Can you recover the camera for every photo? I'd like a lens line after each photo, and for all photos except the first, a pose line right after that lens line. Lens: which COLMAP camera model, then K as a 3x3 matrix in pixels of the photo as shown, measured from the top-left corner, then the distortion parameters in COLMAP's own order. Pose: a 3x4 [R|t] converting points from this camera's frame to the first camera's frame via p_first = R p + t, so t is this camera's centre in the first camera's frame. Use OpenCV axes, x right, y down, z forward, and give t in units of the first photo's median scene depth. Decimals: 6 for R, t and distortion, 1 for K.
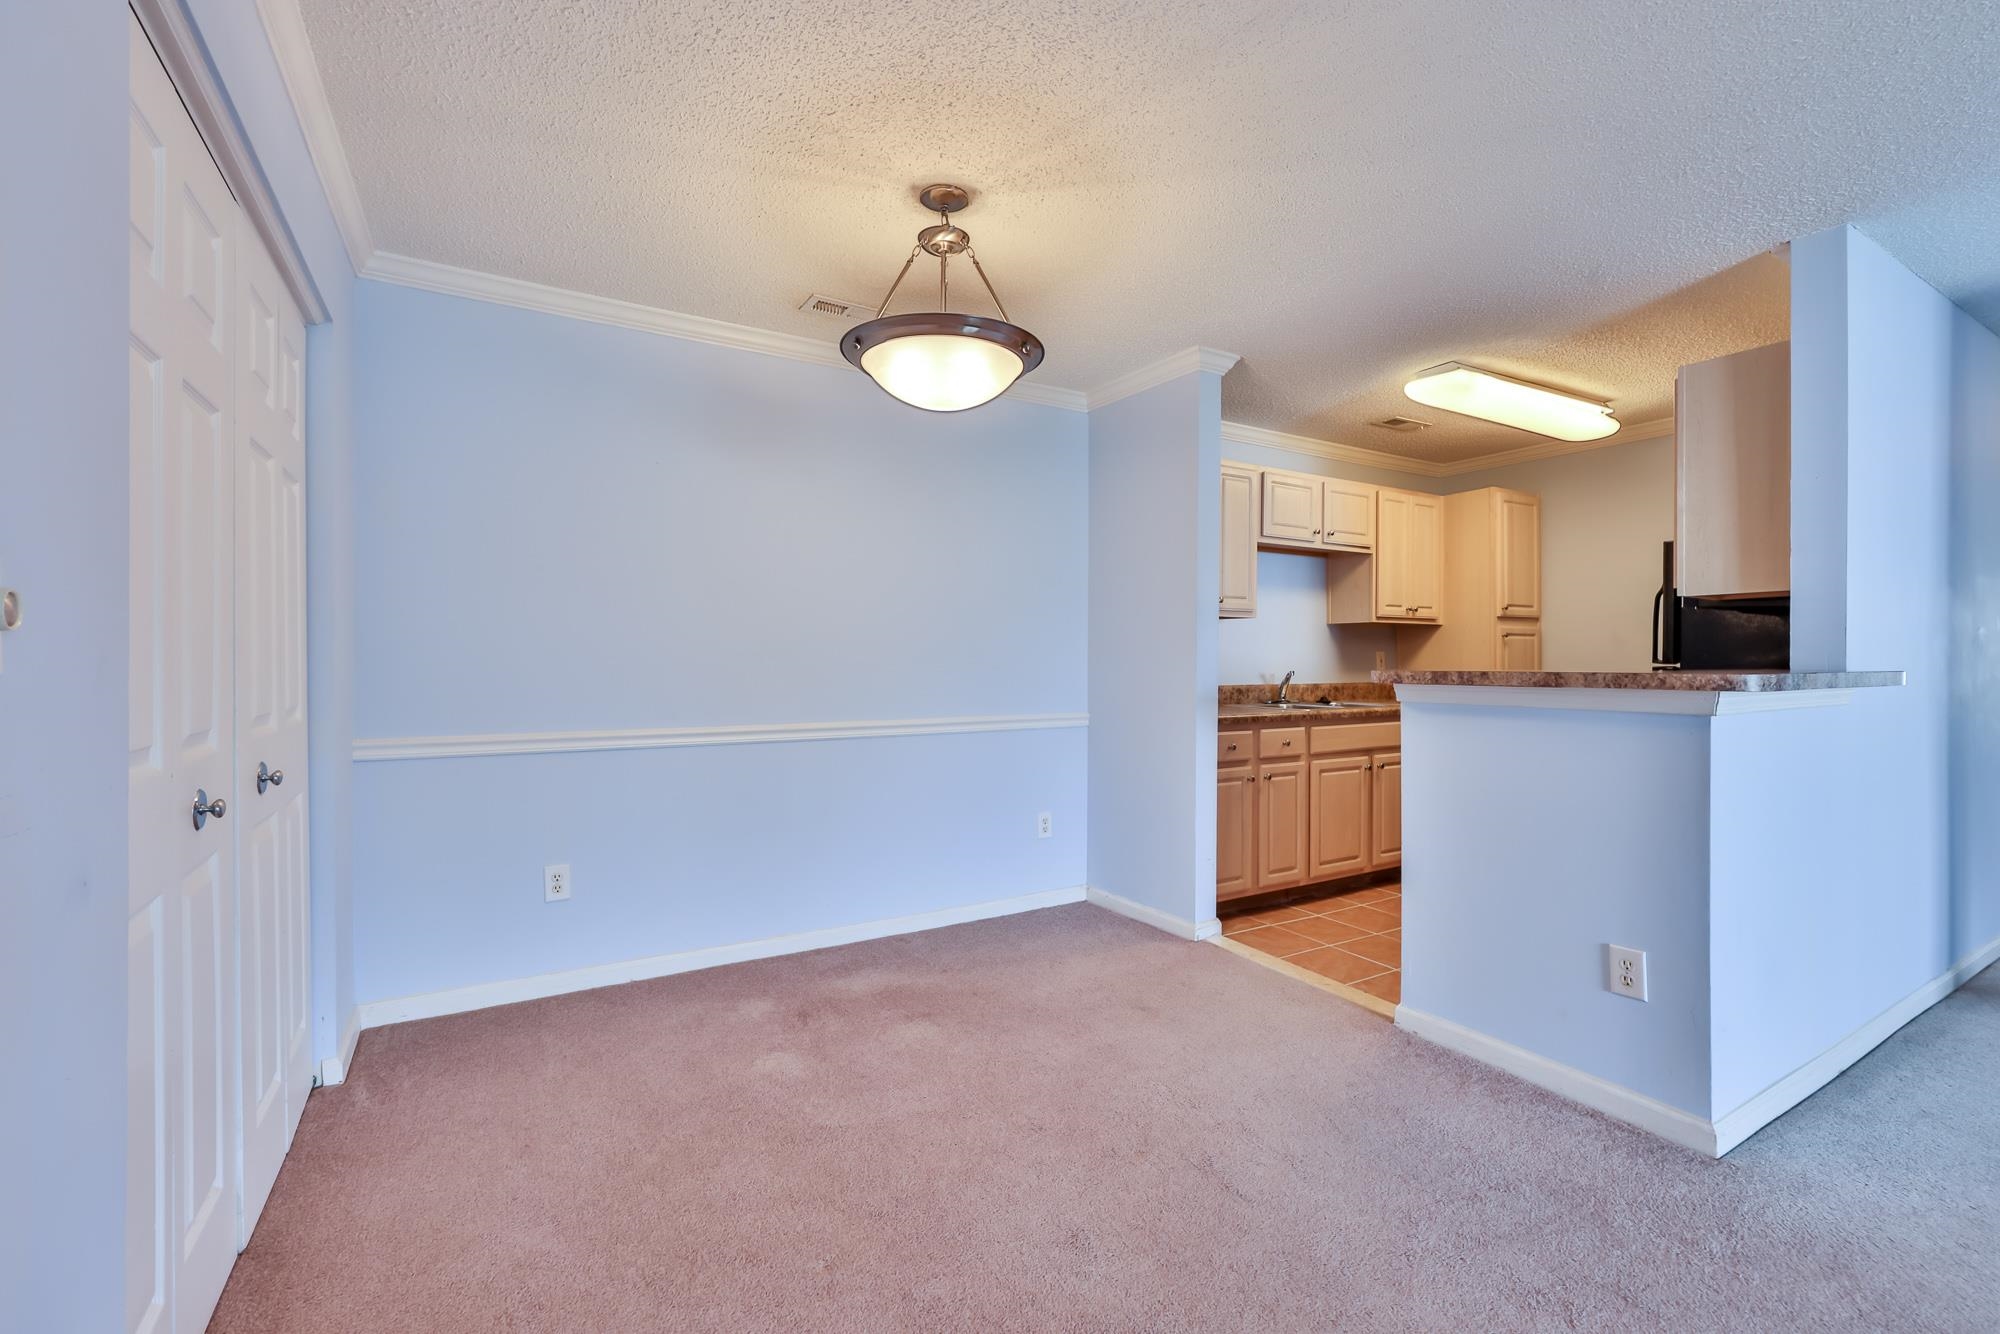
lens RADIAL K [[840.1, 0, 1007.3], [0, 840.1, 659.8], [0, 0, 1]] dist [-0.006931, -0.000219]
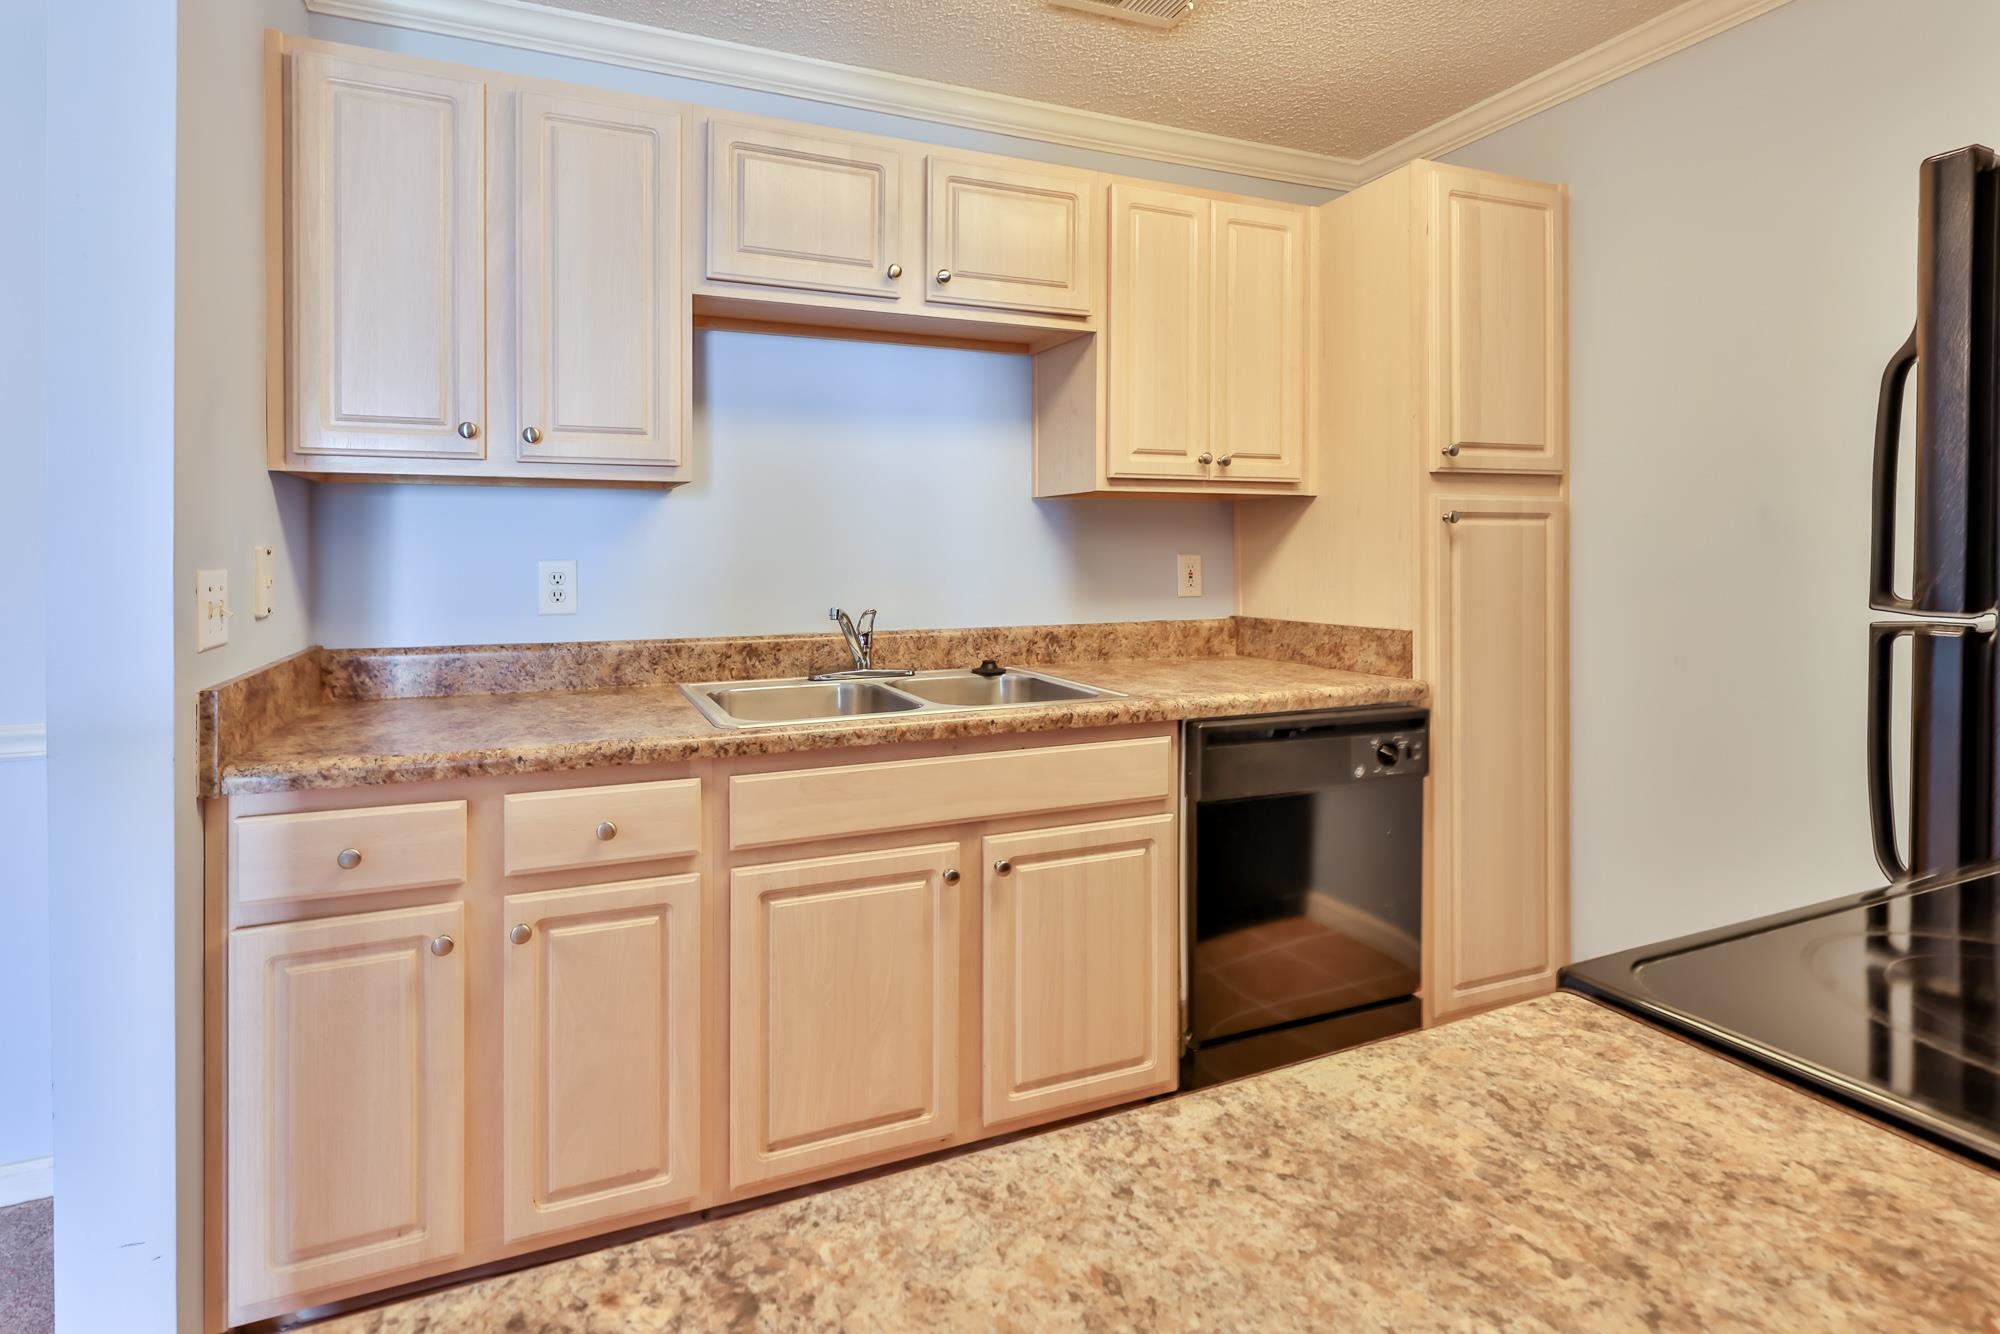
lens RADIAL K [[881.7, 0, 883.3], [0, 881.7, 557.7], [0, 0, 1]] dist [-0.001569, -0.000251]
pose [[0.979086, -0.003672, -0.203414, 0.503446], [0.004767, 0.999977, 0.004893, -0.015819], [0.203391, -0.005761, 0.979081, 0.639289]]
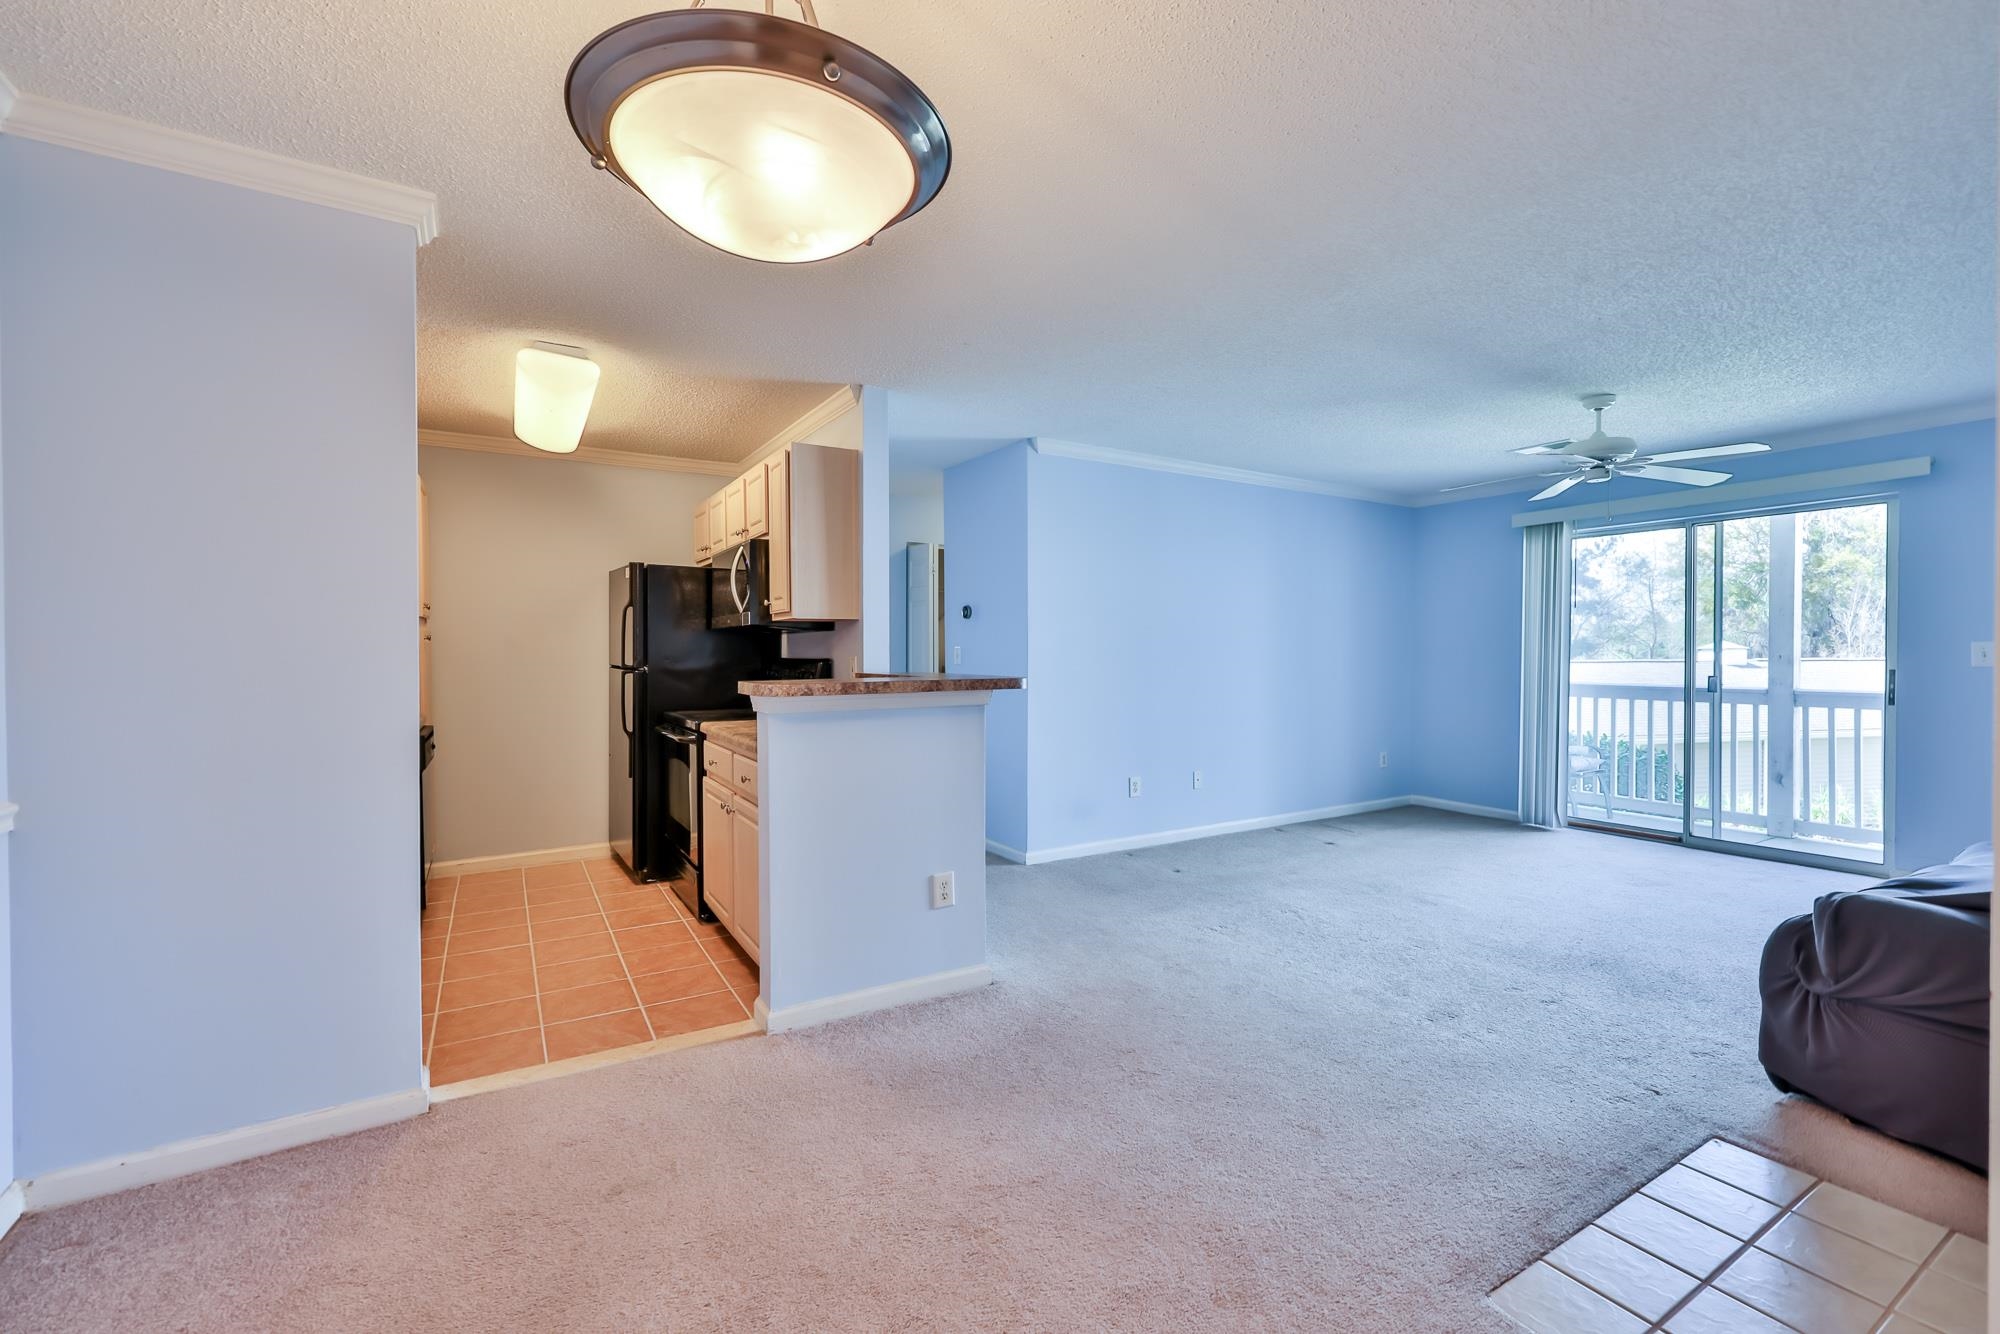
lens RADIAL K [[840.1, 0, 1007.3], [0, 840.1, 659.8], [0, 0, 1]] dist [-0.006931, -0.000219]
pose [[0.007607, -0.012578, 0.999892, -0.354107], [0.005814, 0.999905, 0.012534, -0.017458], [-0.999954, 0.005718, 0.007680, 0.461959]]
